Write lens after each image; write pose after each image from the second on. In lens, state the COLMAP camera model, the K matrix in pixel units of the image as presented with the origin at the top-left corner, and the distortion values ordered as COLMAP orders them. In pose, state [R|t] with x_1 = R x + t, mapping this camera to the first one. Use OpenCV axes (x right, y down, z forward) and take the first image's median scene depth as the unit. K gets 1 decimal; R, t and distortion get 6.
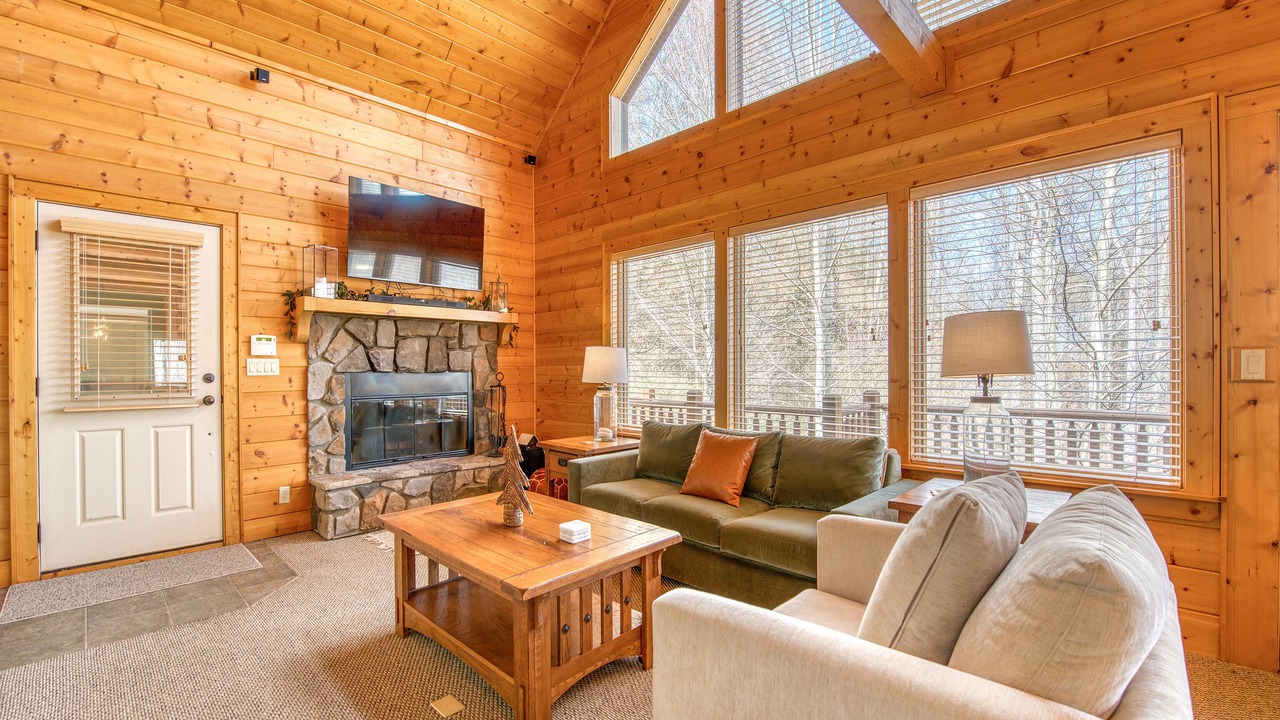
lens RADIAL K [[551.9, 0, 641.0], [0, 551.9, 369.8], [0, 0, 1]] dist [-0.001246, -0.000550]
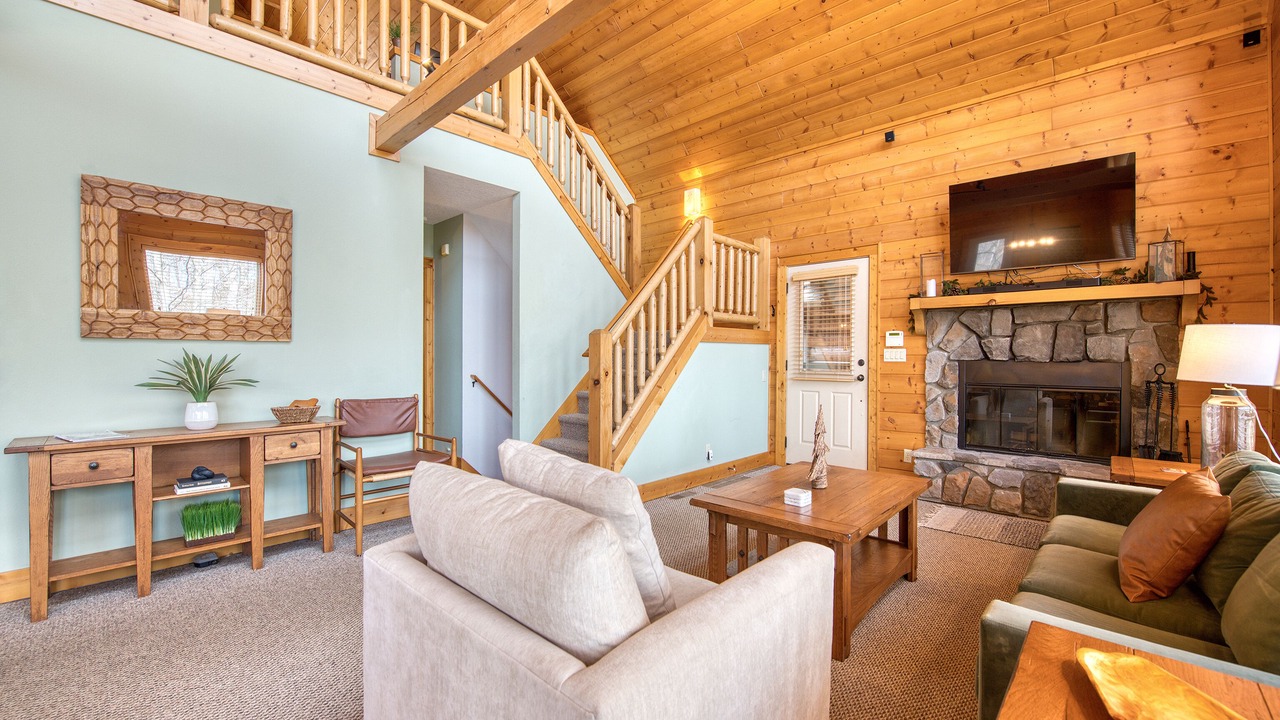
lens RADIAL K [[528.0, 0, 640.0], [0, 528.0, 360.0], [0, 0, 1]] dist [-0.001379, -0.000131]
pose [[0.009636, 0.011417, -0.999888, 0.543075], [-0.008816, 0.999897, 0.011332, -0.002320], [0.999915, 0.008706, 0.009736, 0.358620]]
